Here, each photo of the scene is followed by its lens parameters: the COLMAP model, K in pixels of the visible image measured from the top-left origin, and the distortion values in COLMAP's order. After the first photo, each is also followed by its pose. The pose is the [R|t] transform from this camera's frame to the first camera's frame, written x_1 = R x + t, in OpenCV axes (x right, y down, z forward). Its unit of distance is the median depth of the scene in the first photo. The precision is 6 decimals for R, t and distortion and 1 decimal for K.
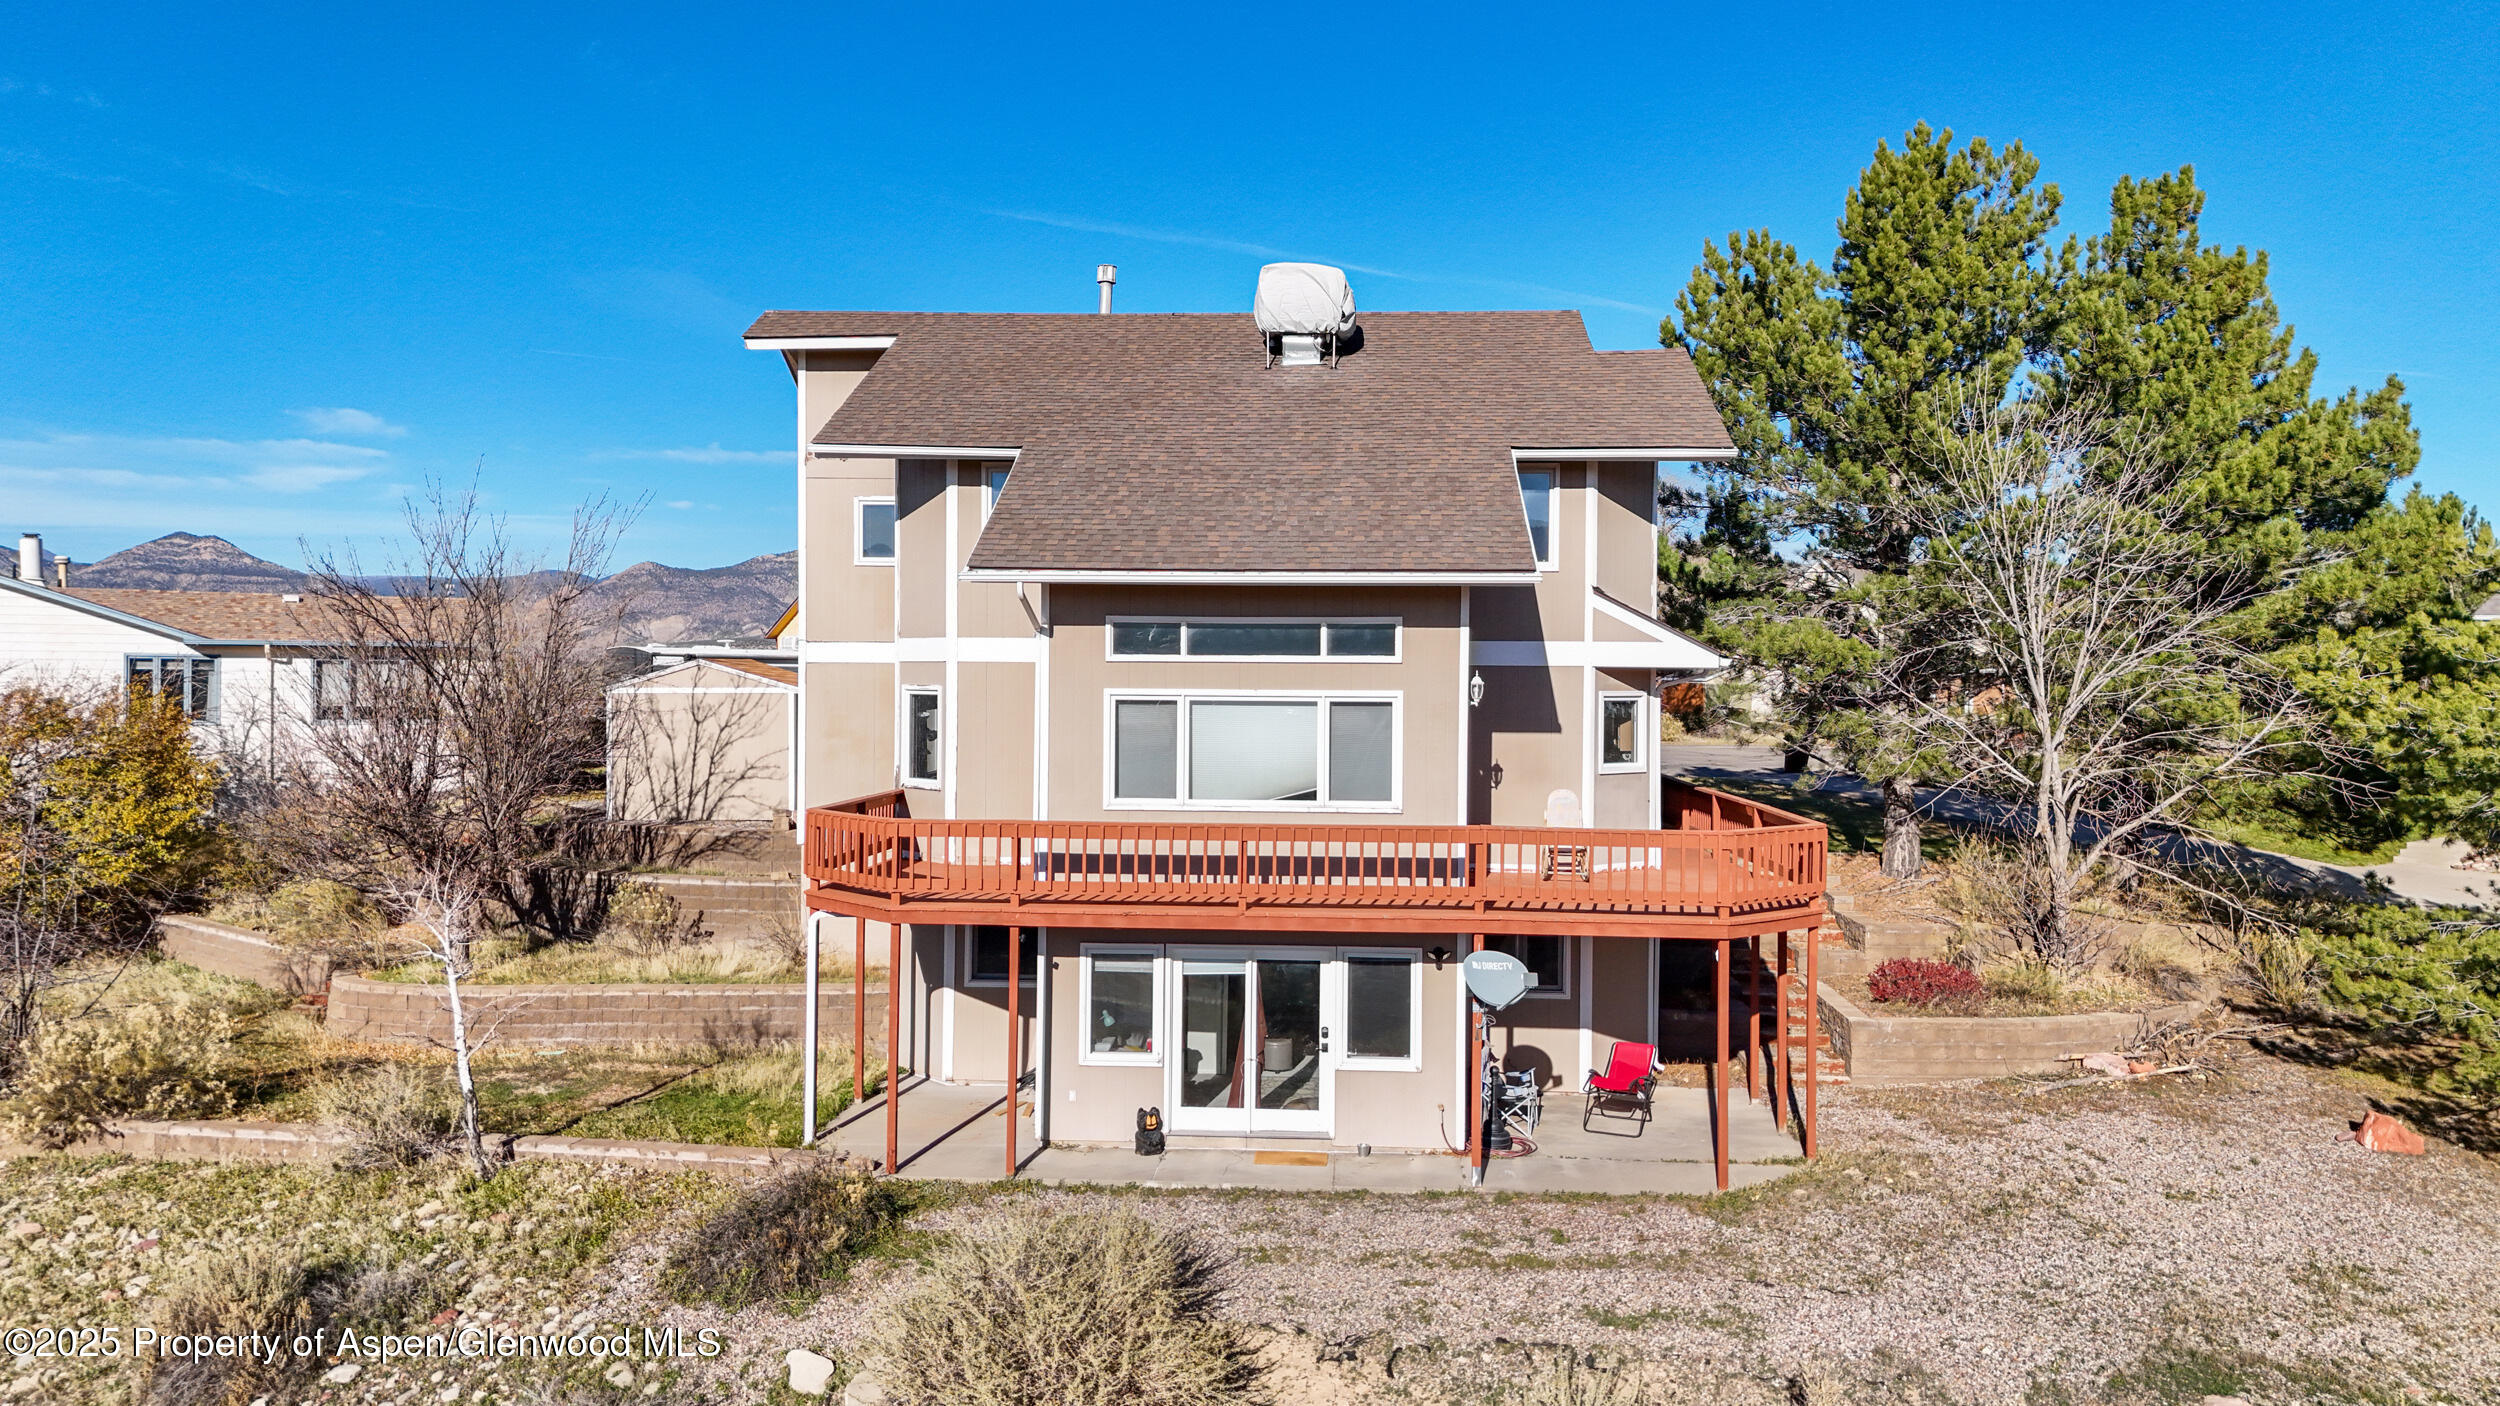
lens RADIAL K [[1859.0, 0, 1250.2], [0, 1859.0, 707.7], [0, 0, 1]] dist [0.044281, 0.002375]
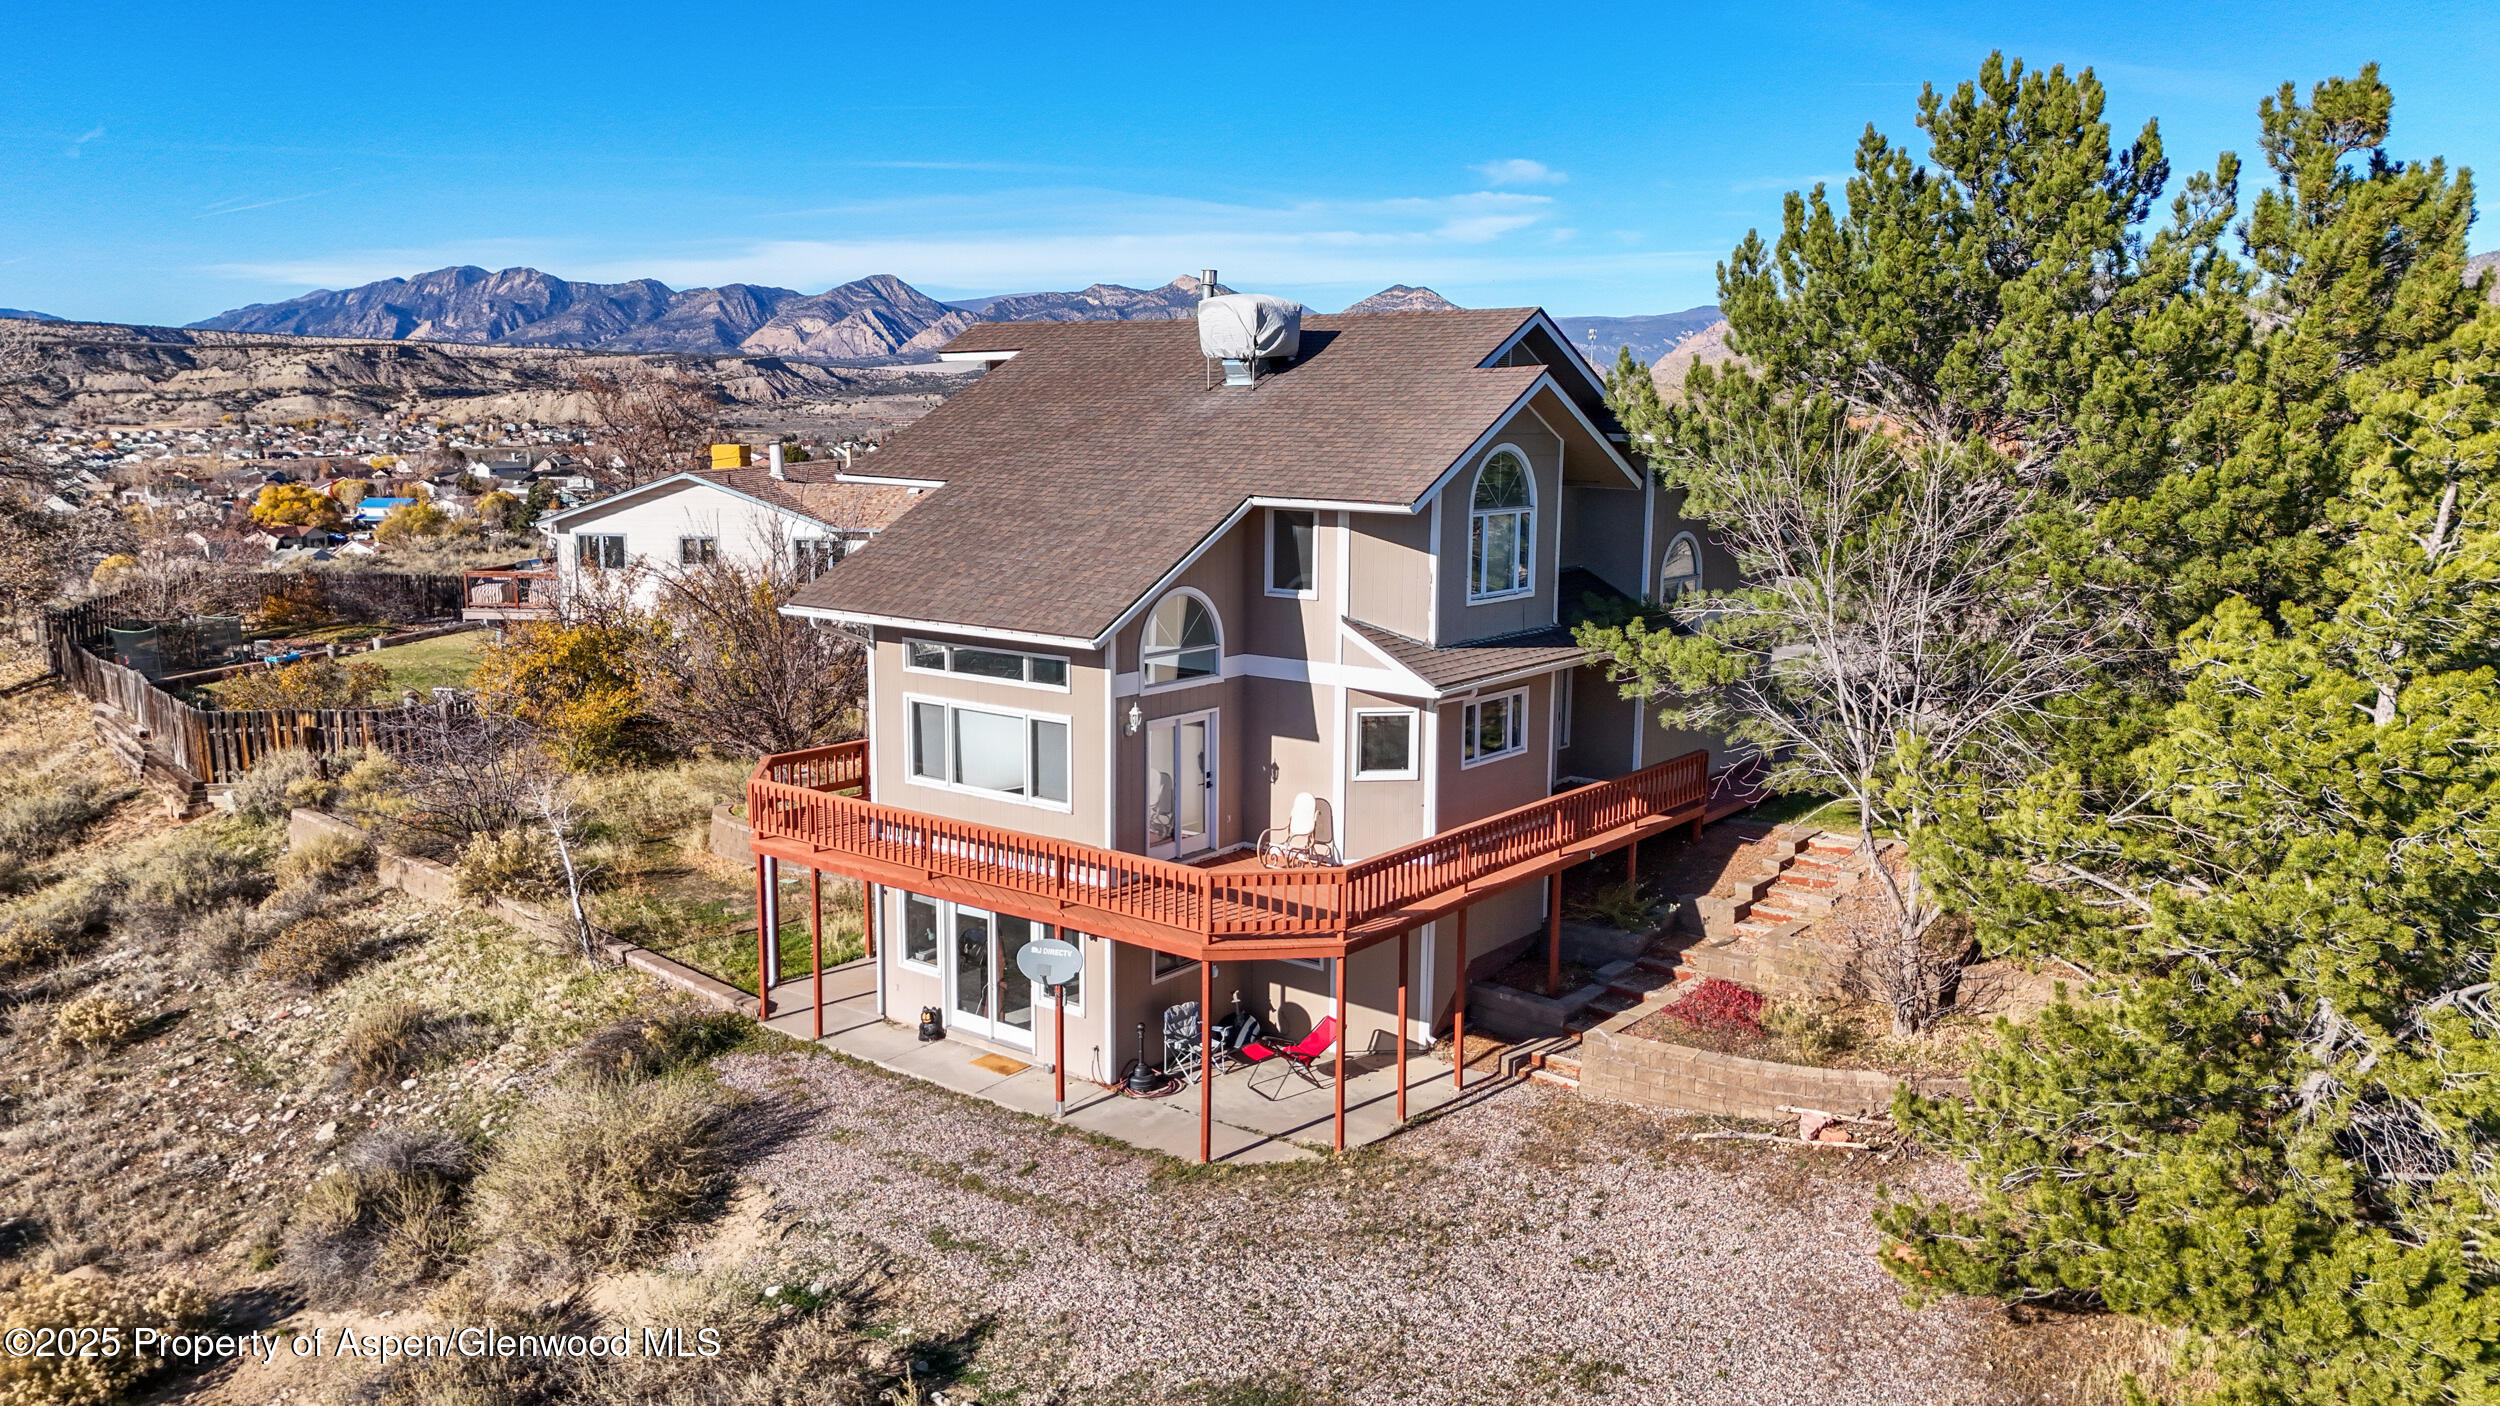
lens RADIAL K [[1859.0, 0, 1245.1], [0, 1859.0, 698.4], [0, 0, 1]] dist [0.044281, 0.002375]
pose [[0.821928, 0.085987, -0.563063, 0.765896], [-0.005727, 0.989737, 0.142787, -0.174076], [0.569562, -0.114136, 0.813985, 0.057150]]
